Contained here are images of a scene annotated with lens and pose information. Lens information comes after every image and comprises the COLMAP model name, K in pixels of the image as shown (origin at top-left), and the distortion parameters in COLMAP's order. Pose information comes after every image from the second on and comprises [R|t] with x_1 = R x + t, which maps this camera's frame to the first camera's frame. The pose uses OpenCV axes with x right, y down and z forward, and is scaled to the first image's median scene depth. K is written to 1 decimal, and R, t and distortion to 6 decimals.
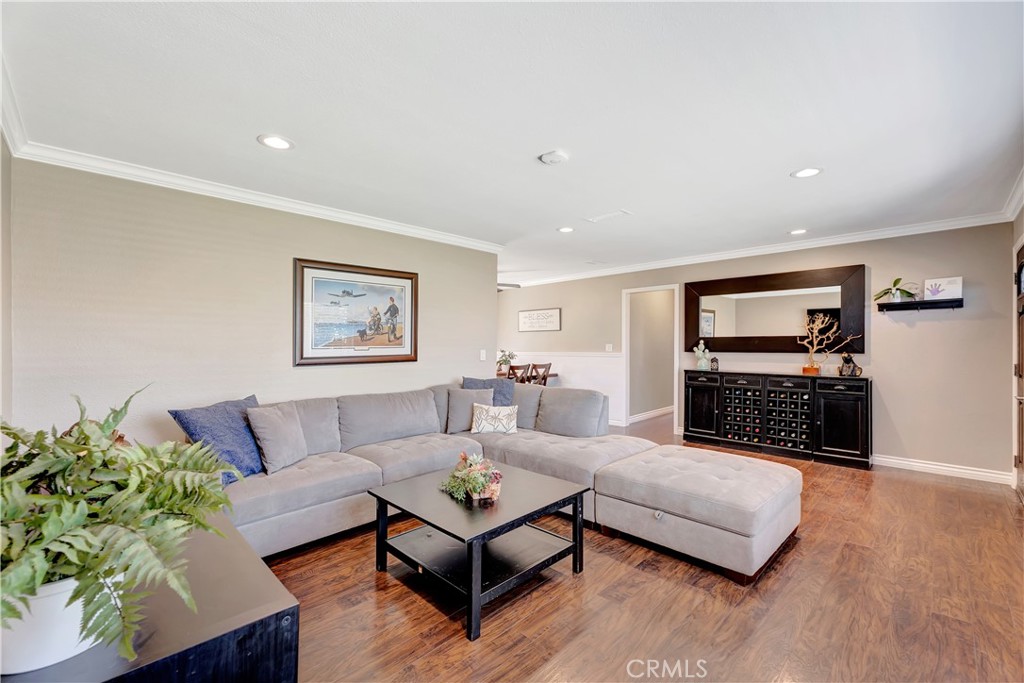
lens RADIAL K [[428.9, 0, 518.7], [0, 428.9, 350.6], [0, 0, 1]] dist [0.002150, -0.001399]
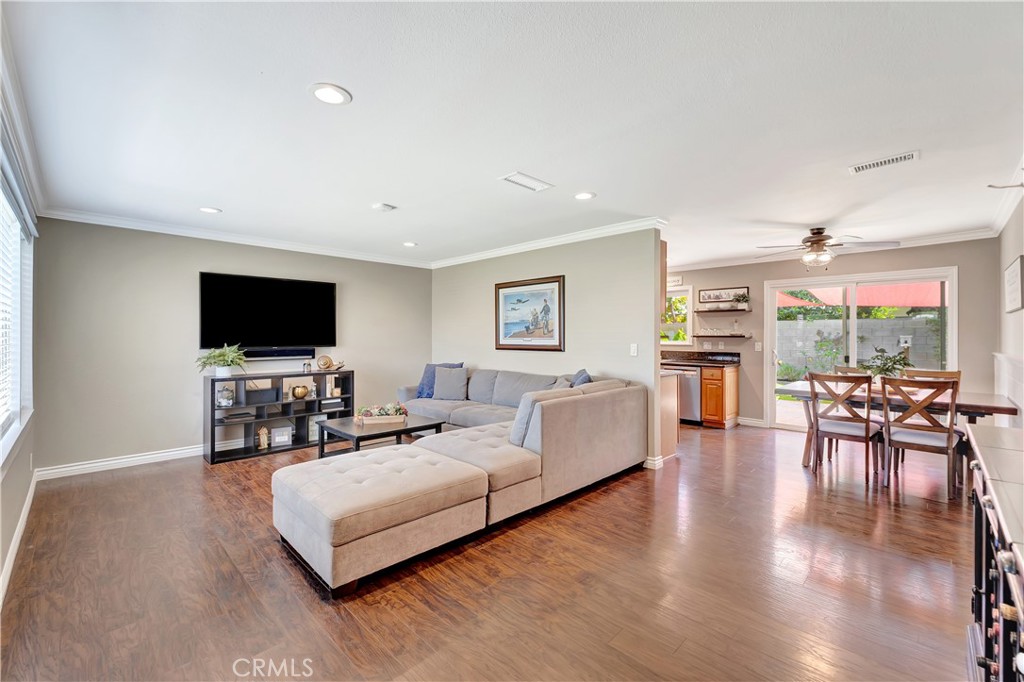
lens RADIAL K [[428.9, 0, 515.4], [0, 428.9, 340.1], [0, 0, 1]] dist [0.002150, -0.001399]
pose [[-0.000975, 0.016627, -0.999861, 0.935290], [-0.015801, 0.999737, 0.016641, -0.023442], [0.999875, 0.015815, -0.000712, 0.890074]]
